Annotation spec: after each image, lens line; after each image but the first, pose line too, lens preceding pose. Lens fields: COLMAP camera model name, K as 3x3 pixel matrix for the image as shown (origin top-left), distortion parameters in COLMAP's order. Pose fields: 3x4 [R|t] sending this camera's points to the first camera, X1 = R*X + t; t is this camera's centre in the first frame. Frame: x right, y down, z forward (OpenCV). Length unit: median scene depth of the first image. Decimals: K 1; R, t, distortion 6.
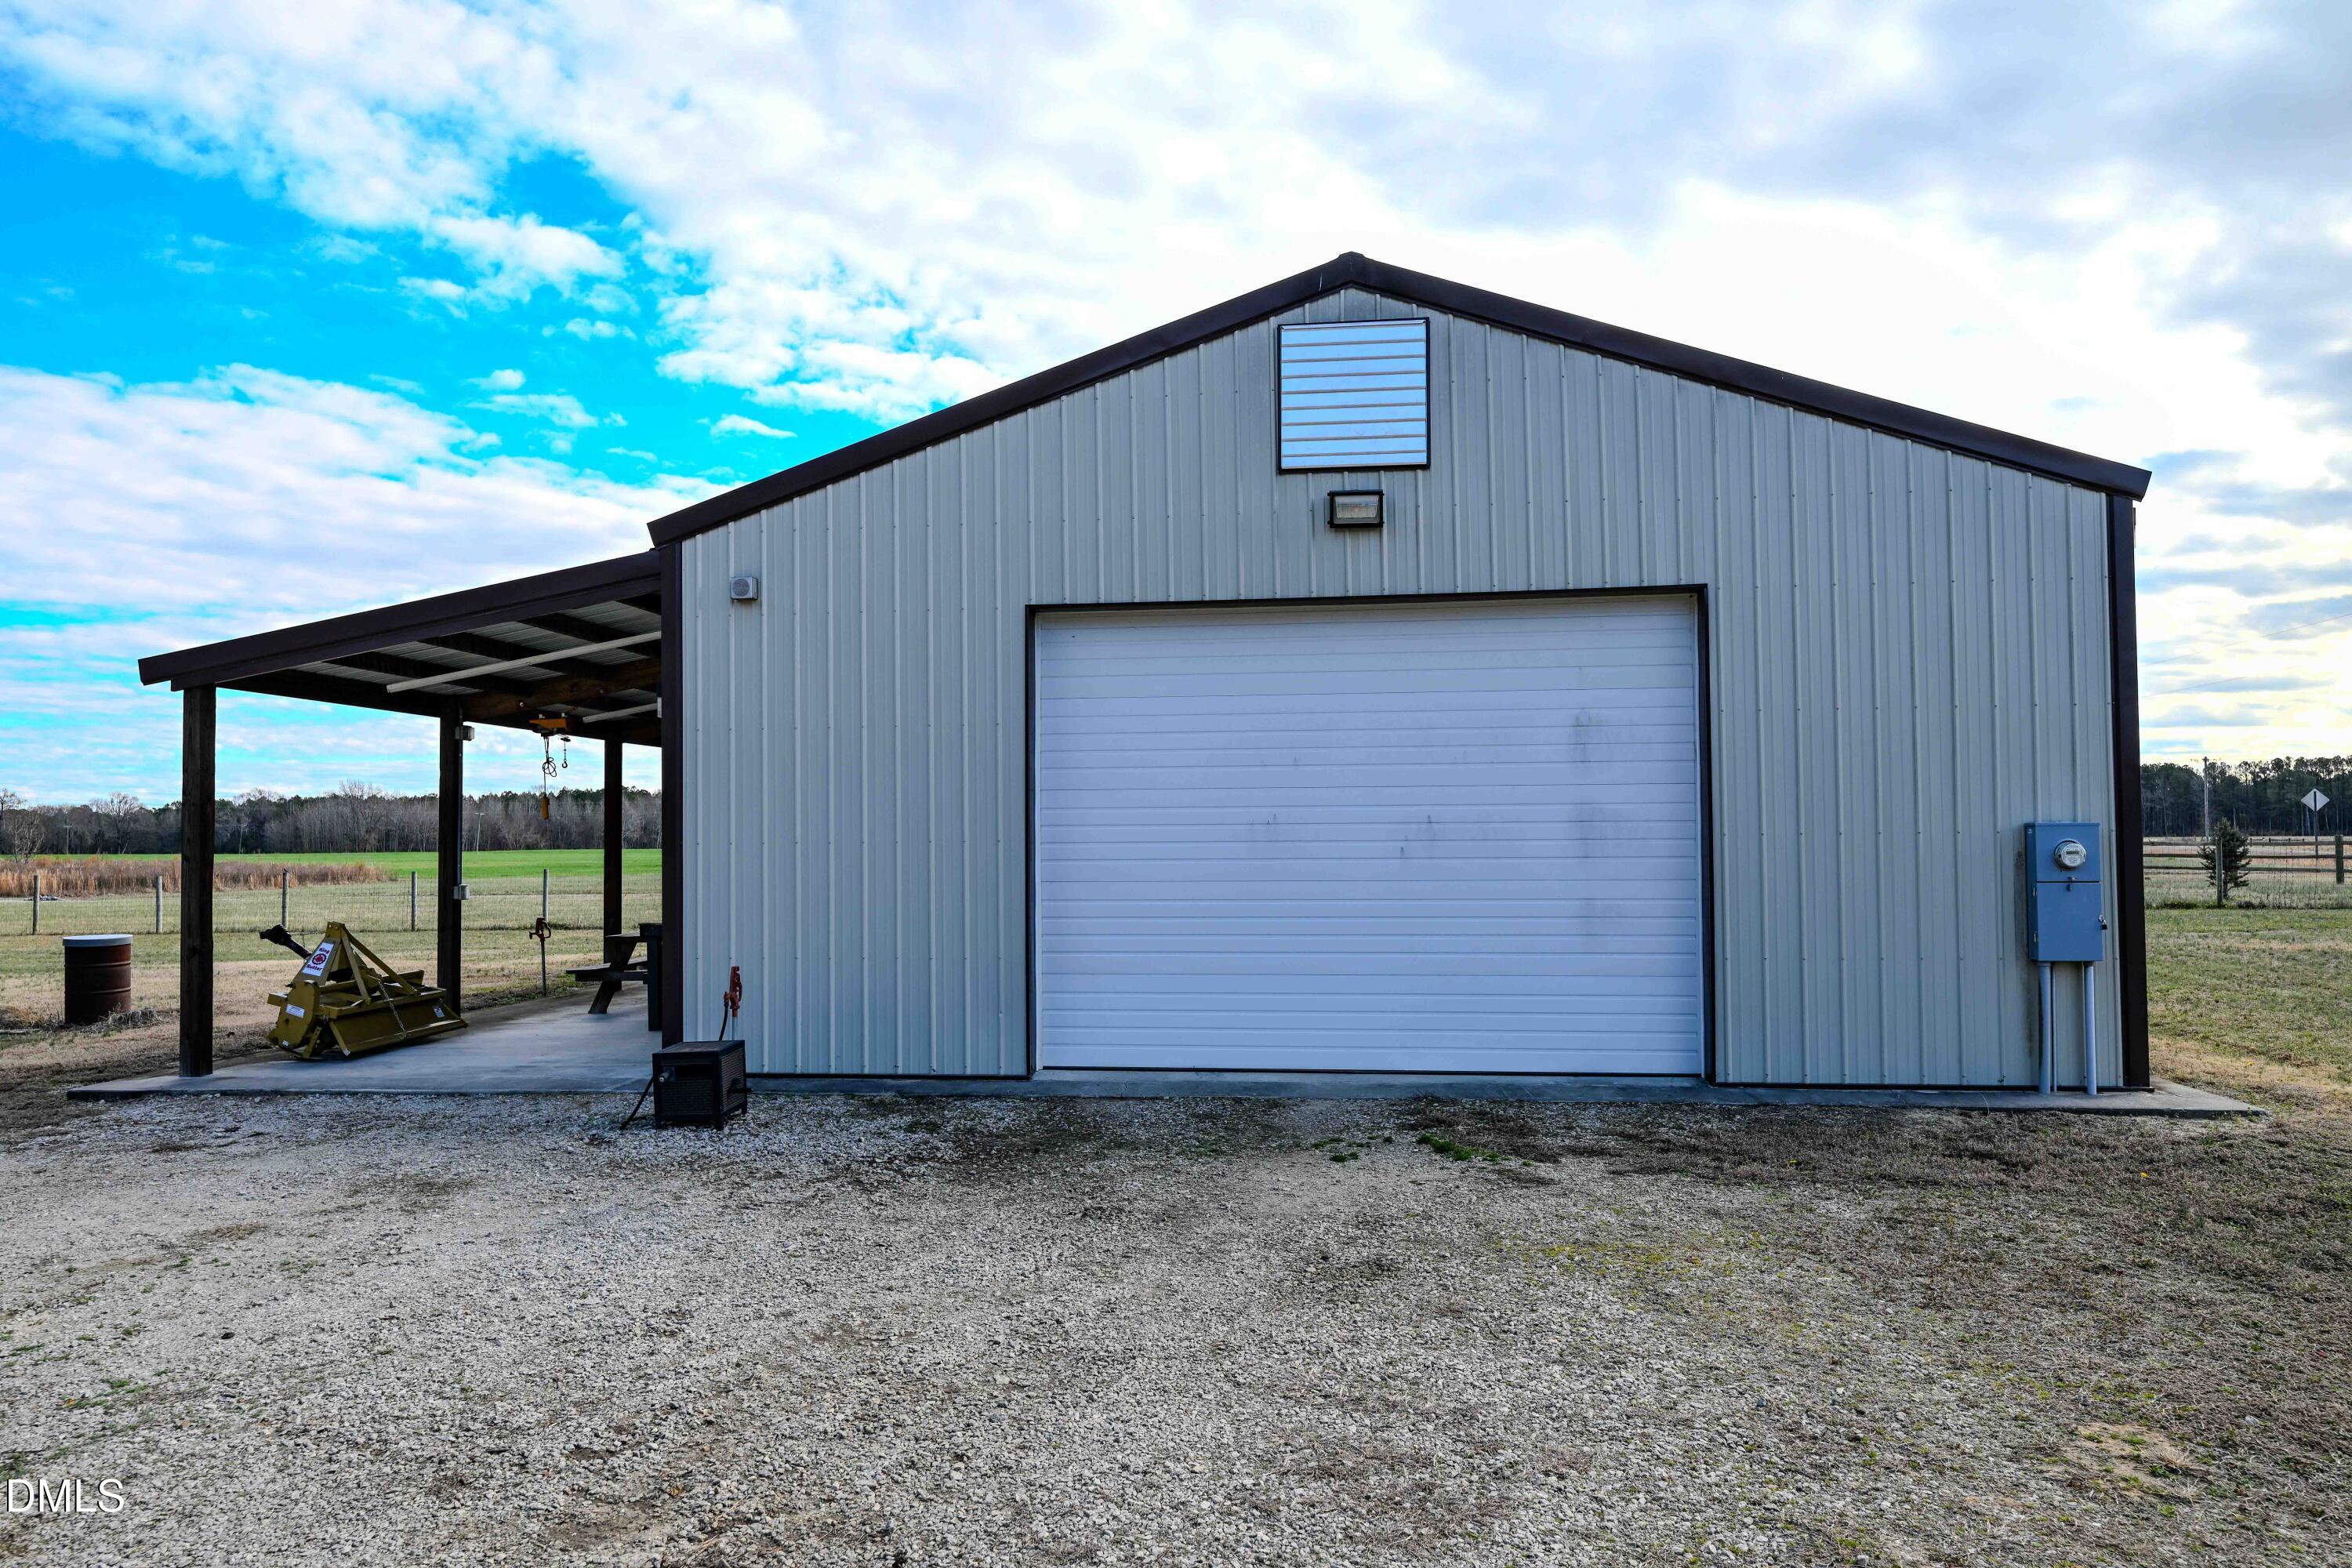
lens RADIAL K [[1570.0, 0, 1176.0], [0, 1570.0, 784.0], [0, 0, 1]] dist [-0.007847, -0.000715]
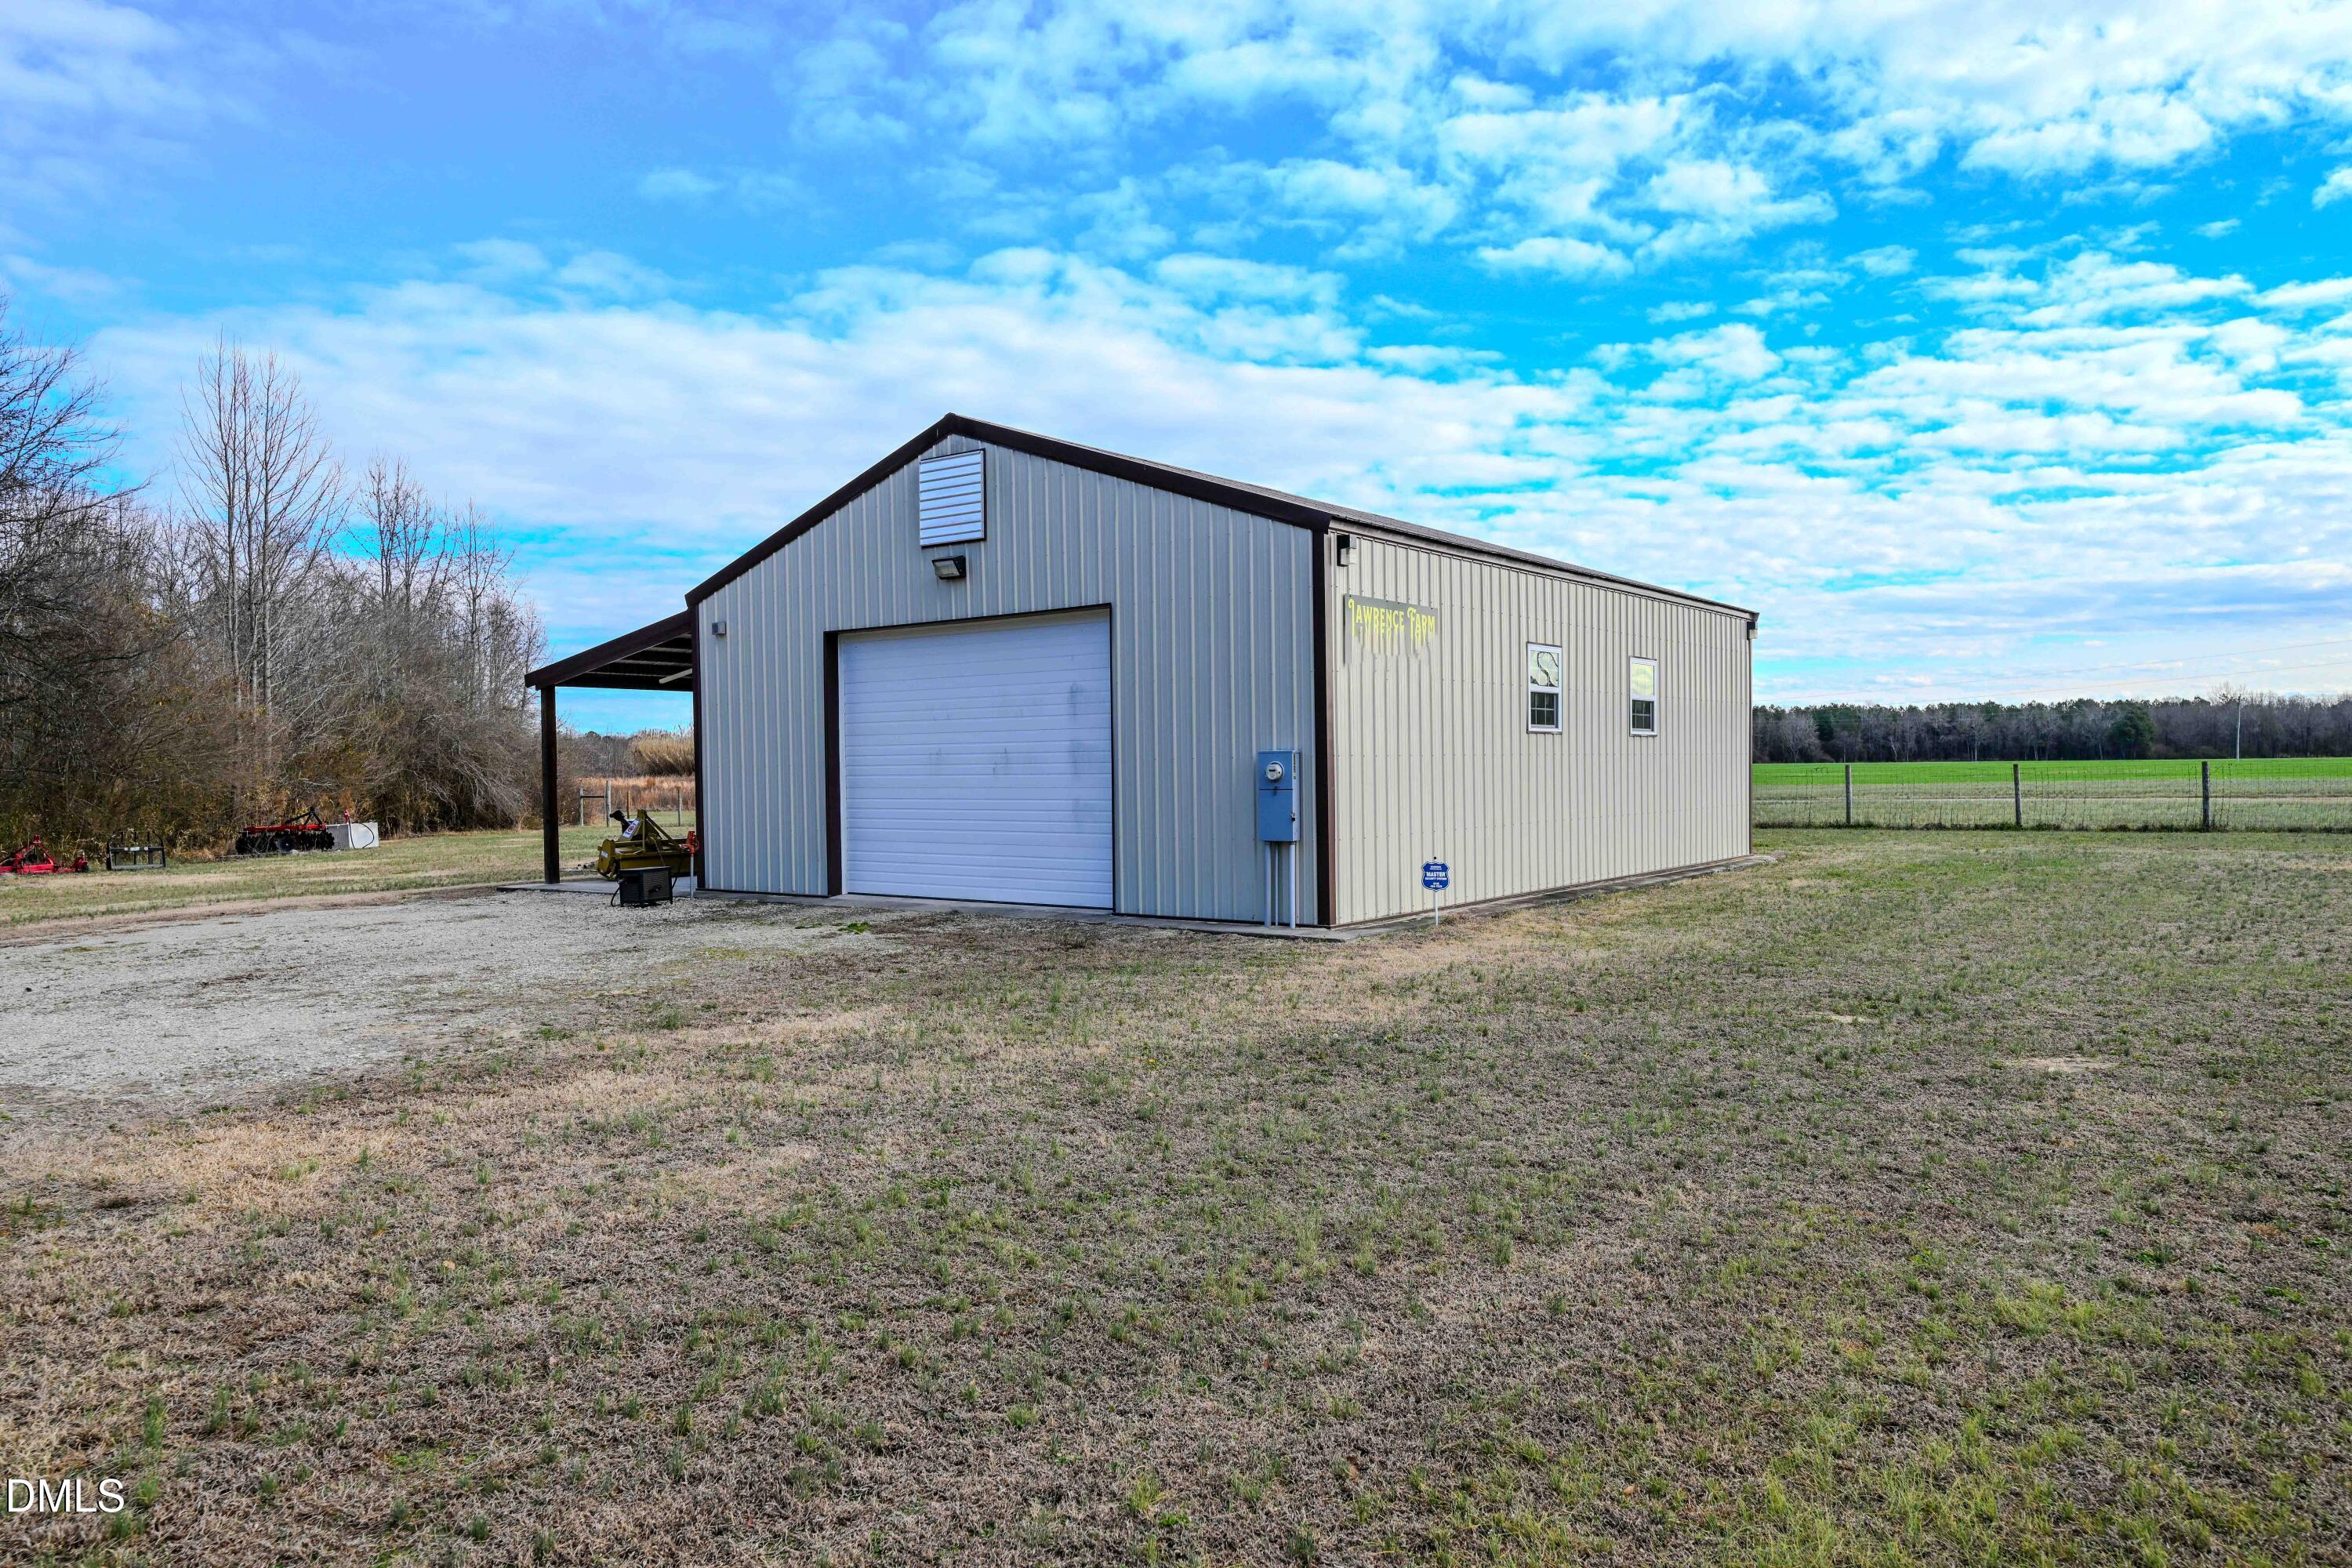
lens RADIAL K [[1570.0, 0, 1176.0], [0, 1570.0, 784.0], [0, 0, 1]] dist [-0.007847, -0.000715]
pose [[0.866244, 0.002579, -0.499615, 1.159690], [0.024748, 0.998538, 0.048063, -0.017929], [0.499008, -0.053999, 0.864913, -0.350565]]
